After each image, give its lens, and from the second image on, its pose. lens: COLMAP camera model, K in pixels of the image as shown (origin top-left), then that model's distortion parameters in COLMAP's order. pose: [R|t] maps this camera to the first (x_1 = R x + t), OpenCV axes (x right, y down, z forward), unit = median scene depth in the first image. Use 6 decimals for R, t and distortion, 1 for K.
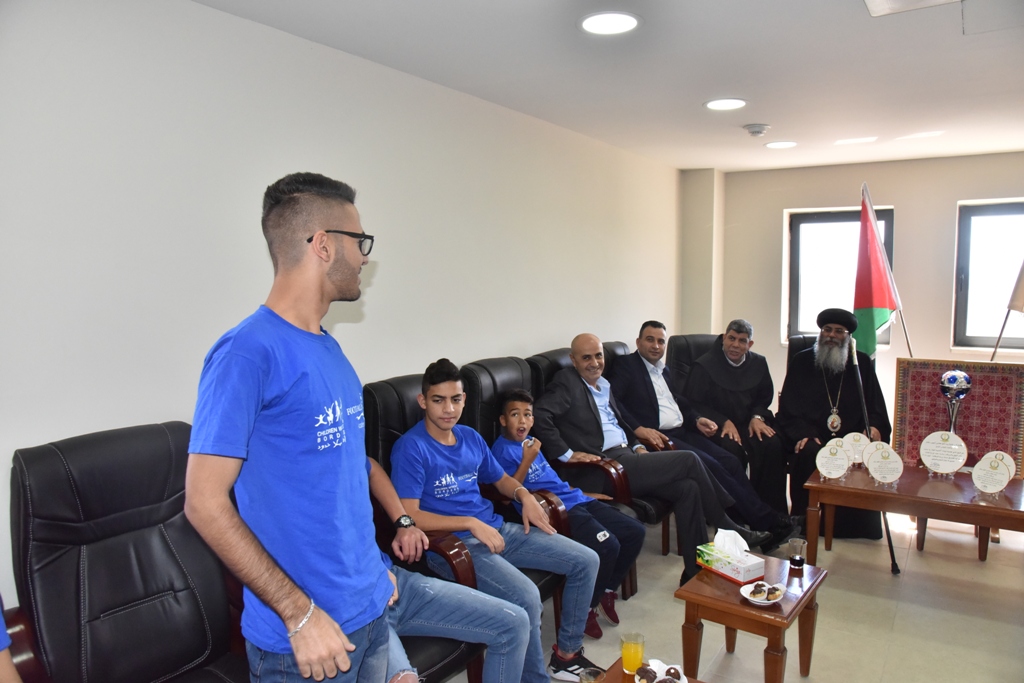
lens RADIAL K [[692.7, 0, 518.6], [0, 692.7, 340.2], [0, 0, 1]] dist [-0.106131, 0.052699]
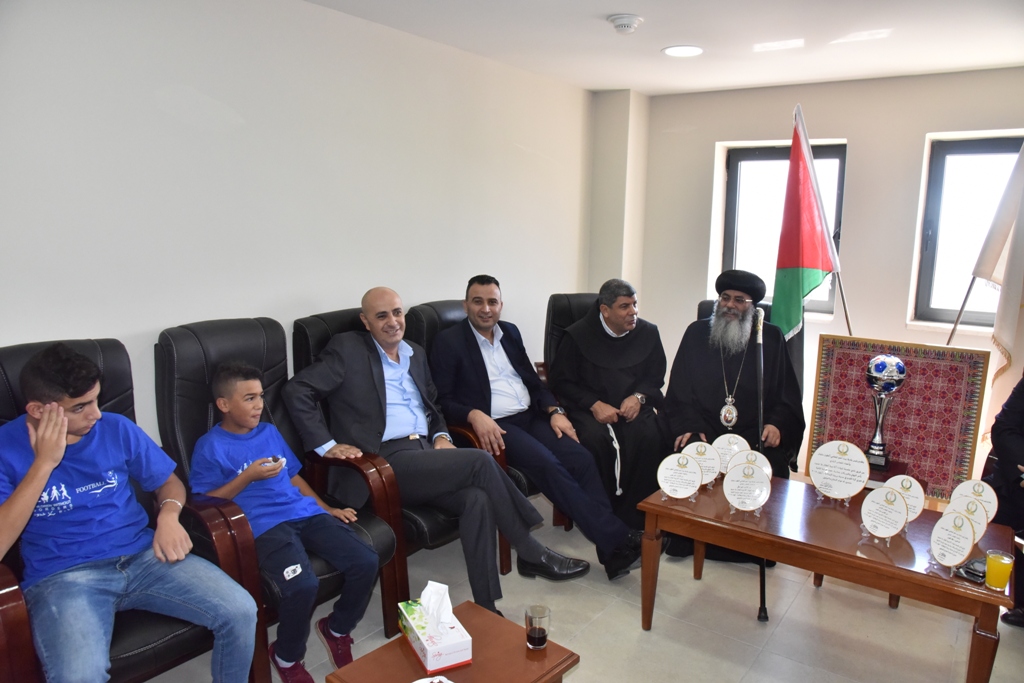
lens RADIAL K [[692.7, 0, 520.2], [0, 692.7, 340.9], [0, 0, 1]] dist [-0.106131, 0.052699]
pose [[0.998314, 0.035612, -0.045843, 0.274364], [-0.032079, 0.996621, 0.075618, -0.014819], [0.048381, -0.074019, 0.996083, 0.222000]]
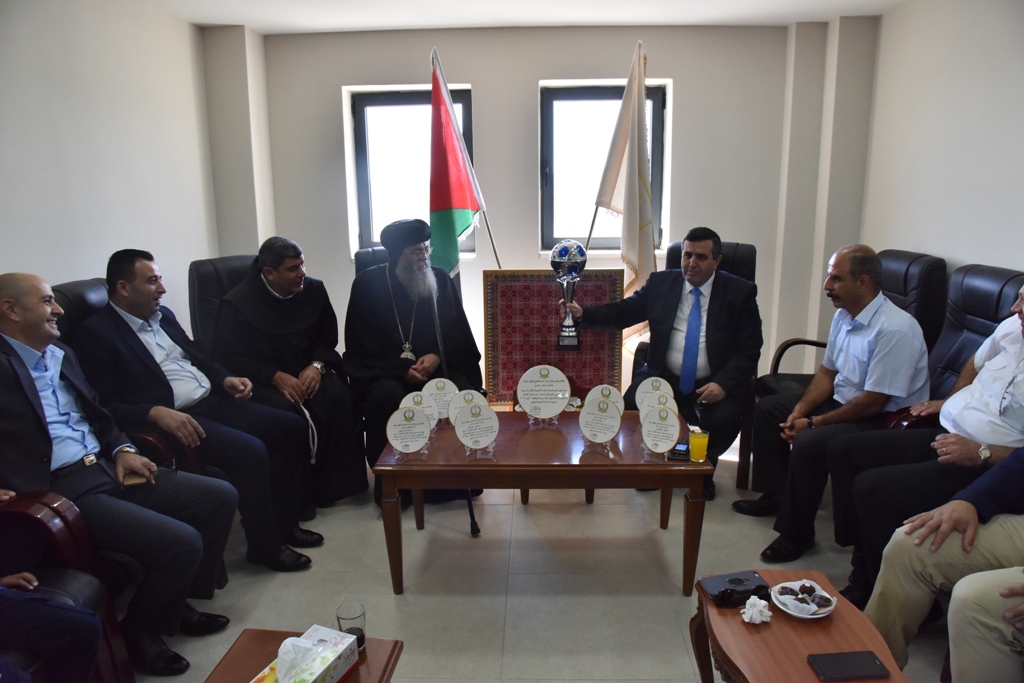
lens RADIAL K [[692.7, 0, 510.8], [0, 692.7, 335.0], [0, 0, 1]] dist [-0.106131, 0.052699]
pose [[0.853684, -0.119090, 0.506992, 0.170660], [0.054959, 0.988669, 0.139692, -0.012694], [-0.517883, -0.091389, 0.850556, 0.287251]]
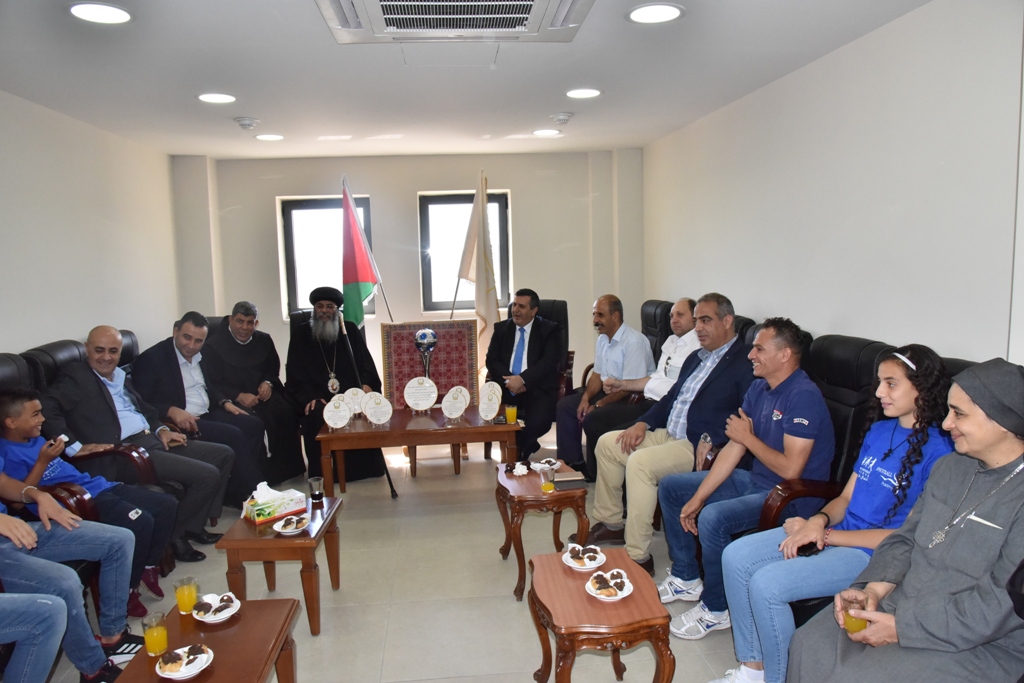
lens RADIAL K [[692.7, 0, 508.6], [0, 692.7, 341.9], [0, 0, 1]] dist [-0.106131, 0.052699]
pose [[0.771025, -0.095301, 0.629633, -0.037881], [0.081299, 0.995379, 0.051105, 0.016160], [-0.631594, 0.011785, 0.775210, -0.094733]]
